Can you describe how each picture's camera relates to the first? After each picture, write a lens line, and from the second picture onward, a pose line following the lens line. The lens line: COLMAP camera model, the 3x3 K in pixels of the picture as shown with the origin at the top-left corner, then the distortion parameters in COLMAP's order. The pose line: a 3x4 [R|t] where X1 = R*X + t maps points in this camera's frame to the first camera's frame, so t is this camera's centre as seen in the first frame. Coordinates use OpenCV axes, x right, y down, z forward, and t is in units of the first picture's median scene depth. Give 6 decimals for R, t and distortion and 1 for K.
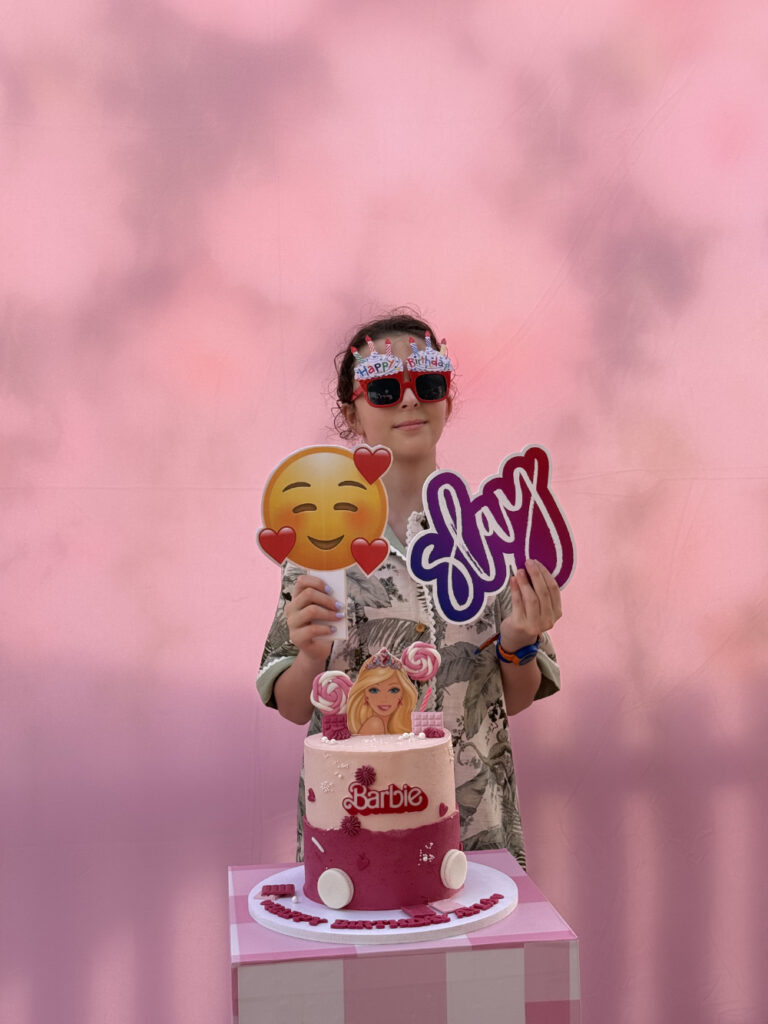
lens RADIAL K [[1462.8, 0, 384.0], [0, 1462.8, 512.0], [0, 0, 1]] dist [0.128532, -0.086713]
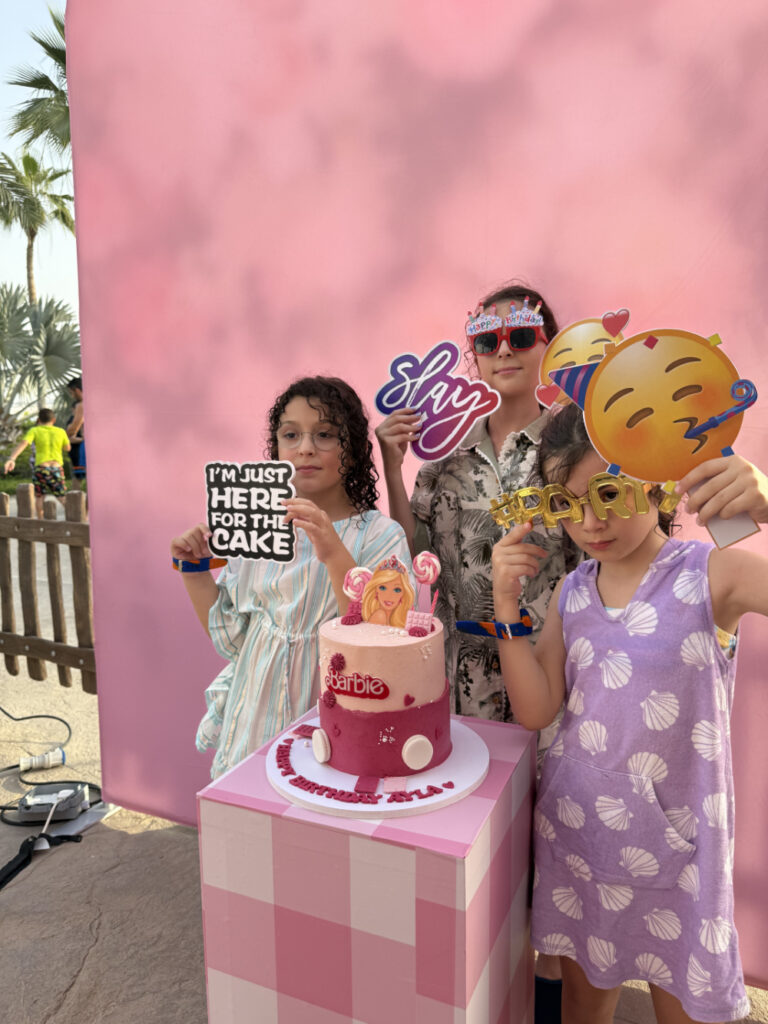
lens RADIAL K [[718.2, 0, 386.5], [0, 718.2, 484.6], [0, 0, 1]] dist [0.069836, -0.178563]
pose [[0.861764, 0.061512, -0.503566, 0.302666], [-0.025623, 0.996633, 0.077891, -0.010166], [0.506662, -0.054221, 0.860438, 0.516777]]
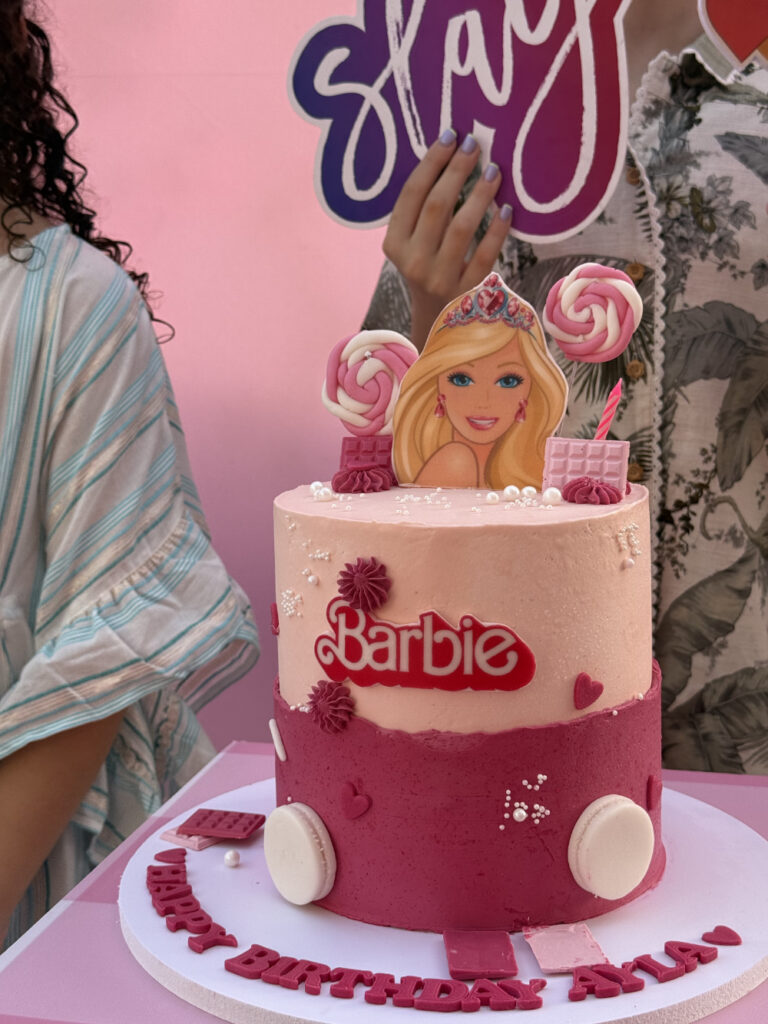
lens RADIAL K [[1462.8, 0, 384.0], [0, 1462.8, 512.0], [0, 0, 1]] dist [0.128532, -0.086713]
pose [[0.938885, 0.072031, -0.336609, 0.115576], [-0.025275, 0.989647, 0.141277, 0.106259], [0.343301, -0.124135, 0.930986, 0.644025]]
